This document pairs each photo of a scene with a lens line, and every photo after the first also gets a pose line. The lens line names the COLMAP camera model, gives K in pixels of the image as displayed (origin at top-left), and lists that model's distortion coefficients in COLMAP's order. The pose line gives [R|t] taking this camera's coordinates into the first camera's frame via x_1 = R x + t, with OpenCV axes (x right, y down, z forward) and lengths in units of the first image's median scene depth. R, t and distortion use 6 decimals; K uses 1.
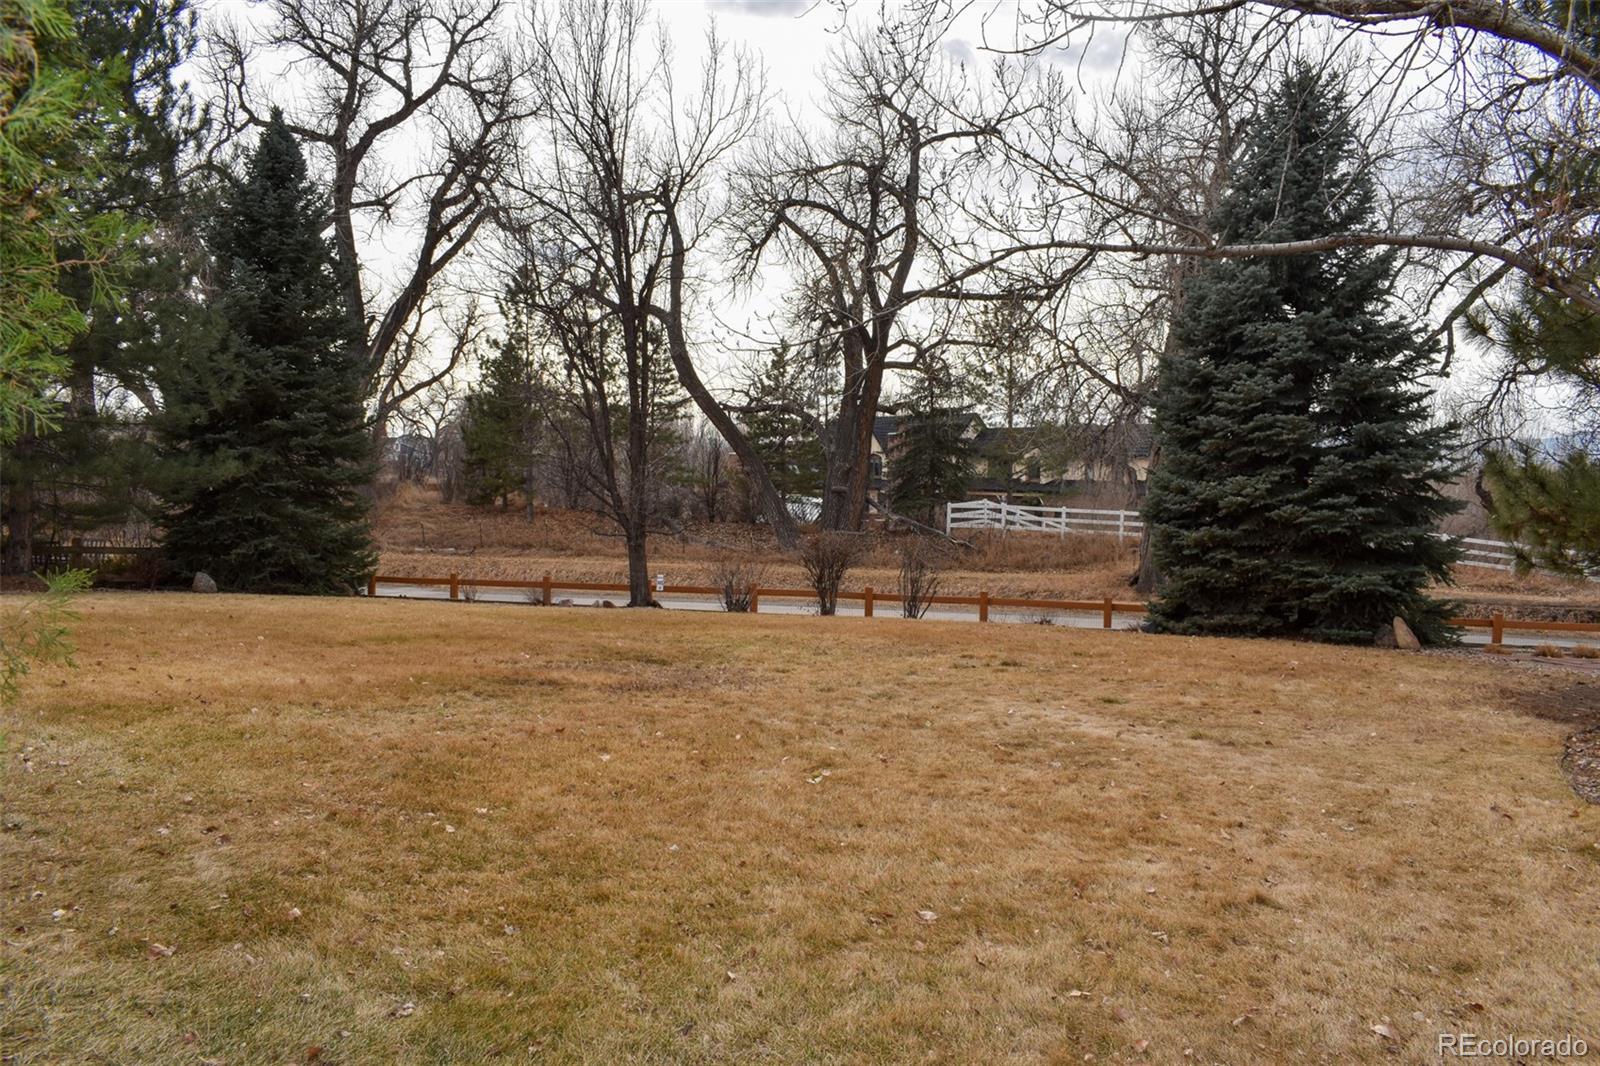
lens RADIAL K [[1247.0, 0, 806.2], [0, 1247.0, 531.7], [0, 0, 1]] dist [-0.094764, 0.011384]
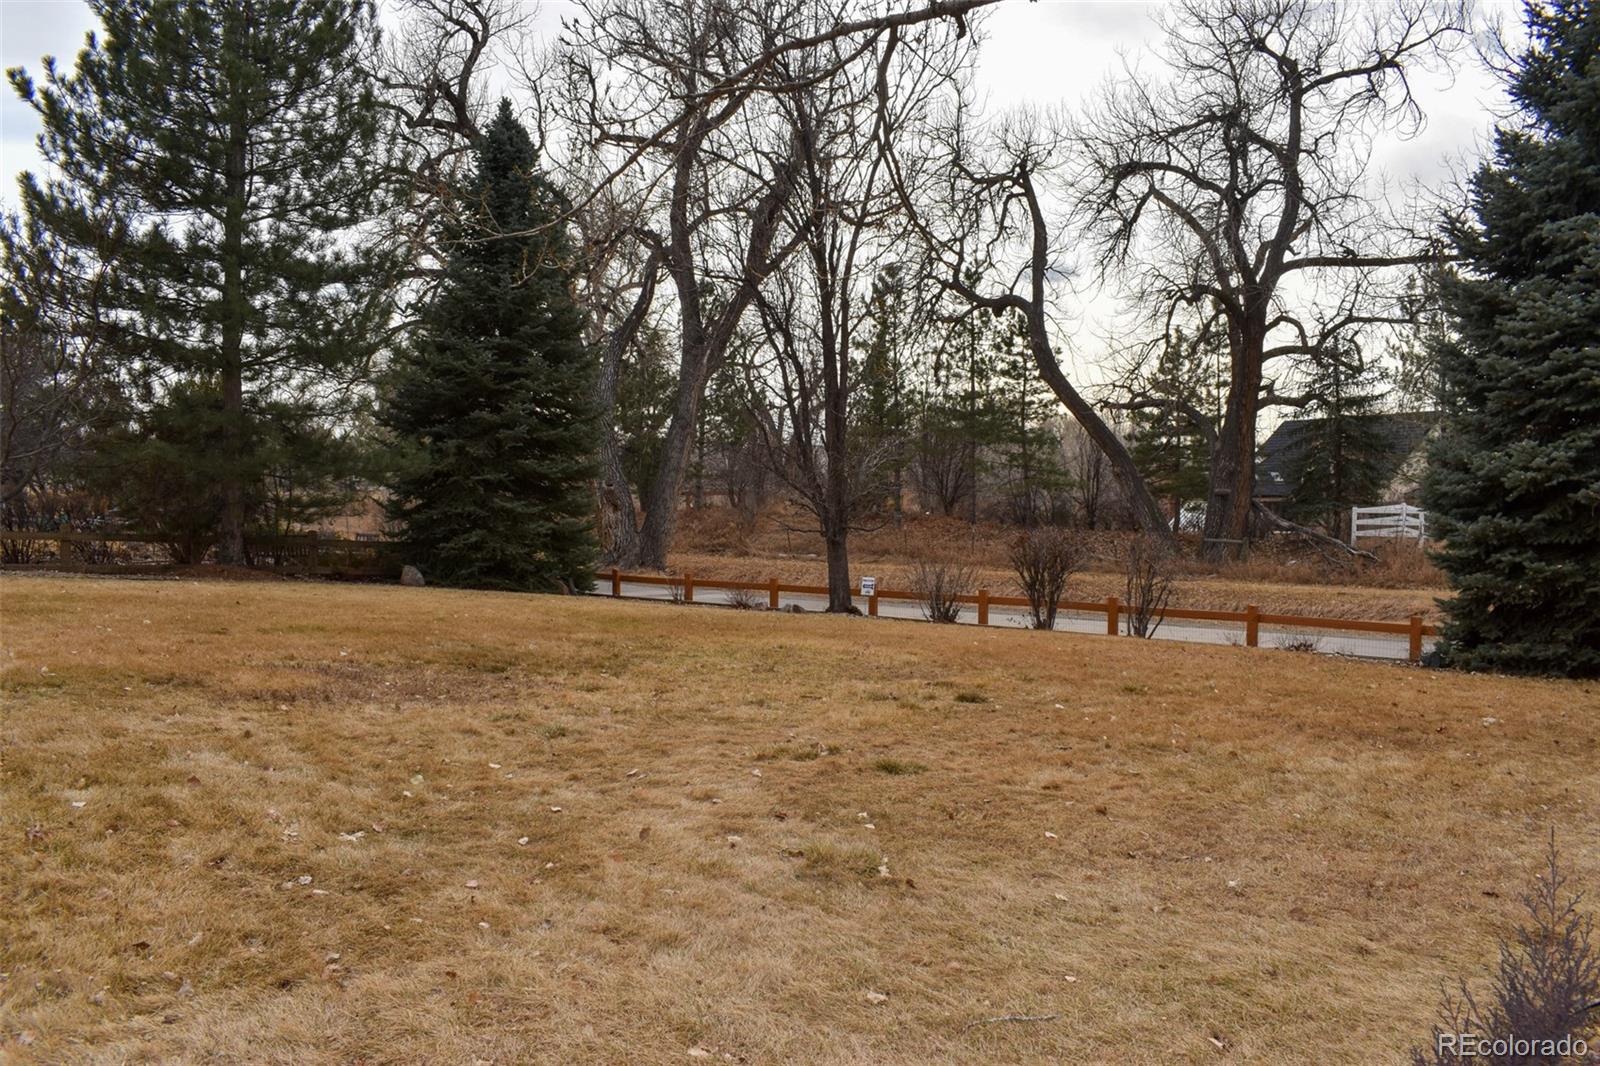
lens RADIAL K [[1247.0, 0, 806.2], [0, 1247.0, 531.7], [0, 0, 1]] dist [-0.094764, 0.011384]
pose [[0.926899, 0.004906, -0.375279, 0.105823], [-0.009348, 0.999906, -0.010018, 0.007273], [0.375195, 0.012794, 0.926858, 0.104761]]
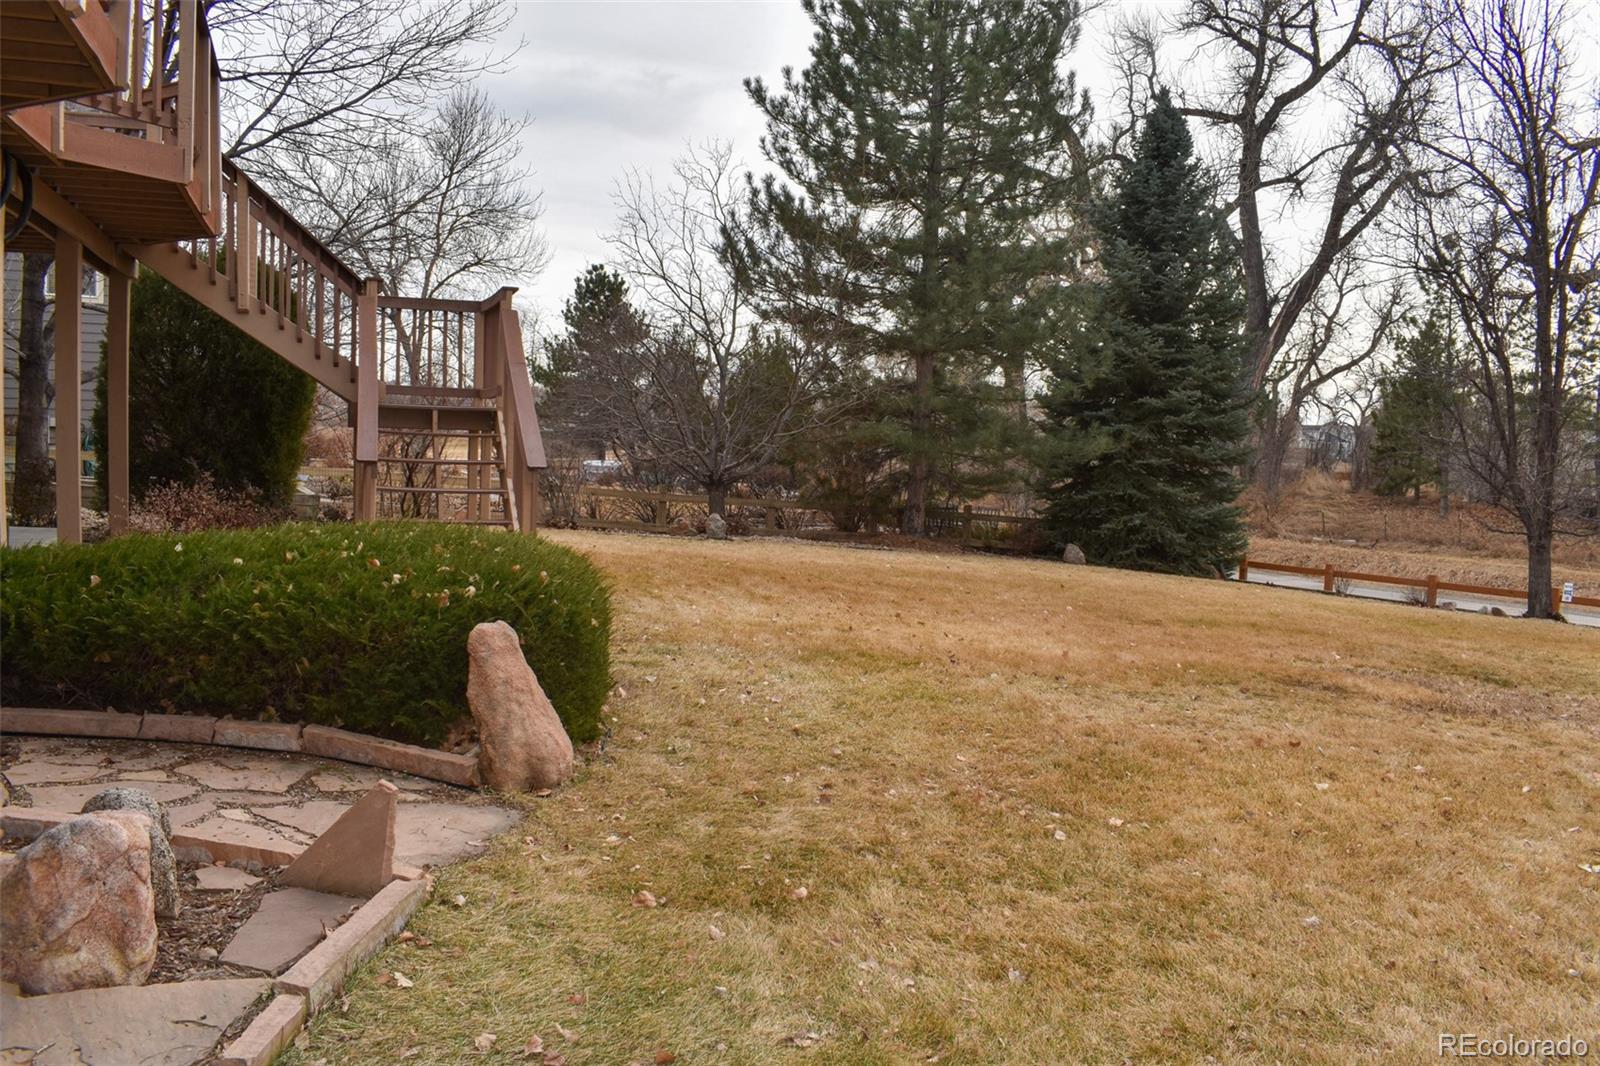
lens RADIAL K [[1247.0, 0, 806.2], [0, 1247.0, 531.7], [0, 0, 1]] dist [-0.094764, 0.011384]
pose [[0.752833, 0.059561, -0.655511, 0.015580], [-0.052927, 0.998150, 0.029910, 0.001780], [0.656080, 0.012177, 0.754593, 0.028742]]
